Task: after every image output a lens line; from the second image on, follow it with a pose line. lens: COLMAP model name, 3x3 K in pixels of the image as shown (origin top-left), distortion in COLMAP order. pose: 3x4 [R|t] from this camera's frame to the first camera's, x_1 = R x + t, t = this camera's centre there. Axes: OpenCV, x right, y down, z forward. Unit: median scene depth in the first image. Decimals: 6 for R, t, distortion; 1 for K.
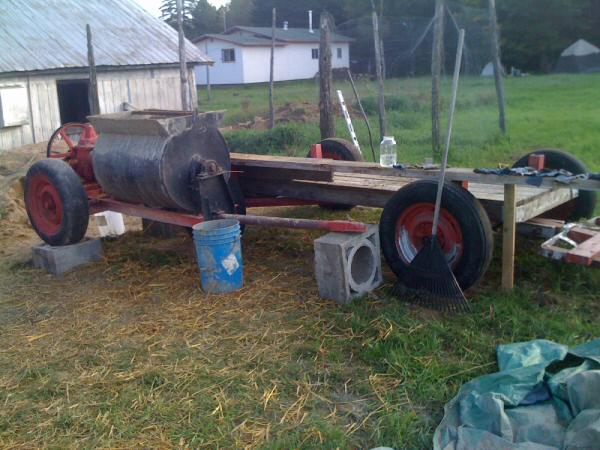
lens RADIAL K [[739.2, 0, 300.0], [0, 739.2, 225.0], [0, 0, 1]] dist [0.093112, -0.582125]
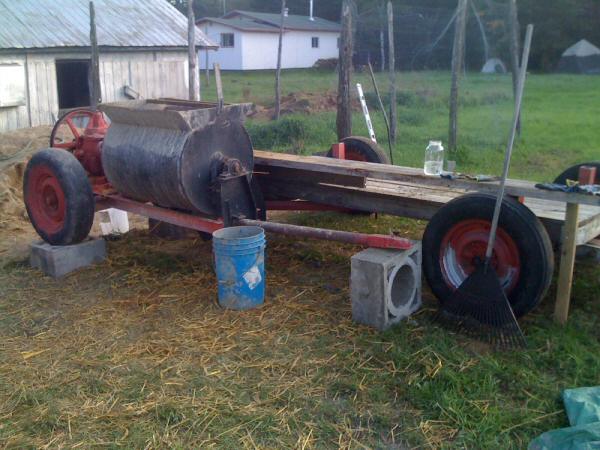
lens RADIAL K [[752.0, 0, 282.0], [0, 752.0, 216.9], [0, 0, 1]] dist [0.095447, -0.593838]
pose [[0.998918, 0.045795, -0.008117, -0.052728], [-0.045782, 0.998950, 0.001853, -0.022188], [0.008193, -0.001480, 0.999965, 0.093950]]
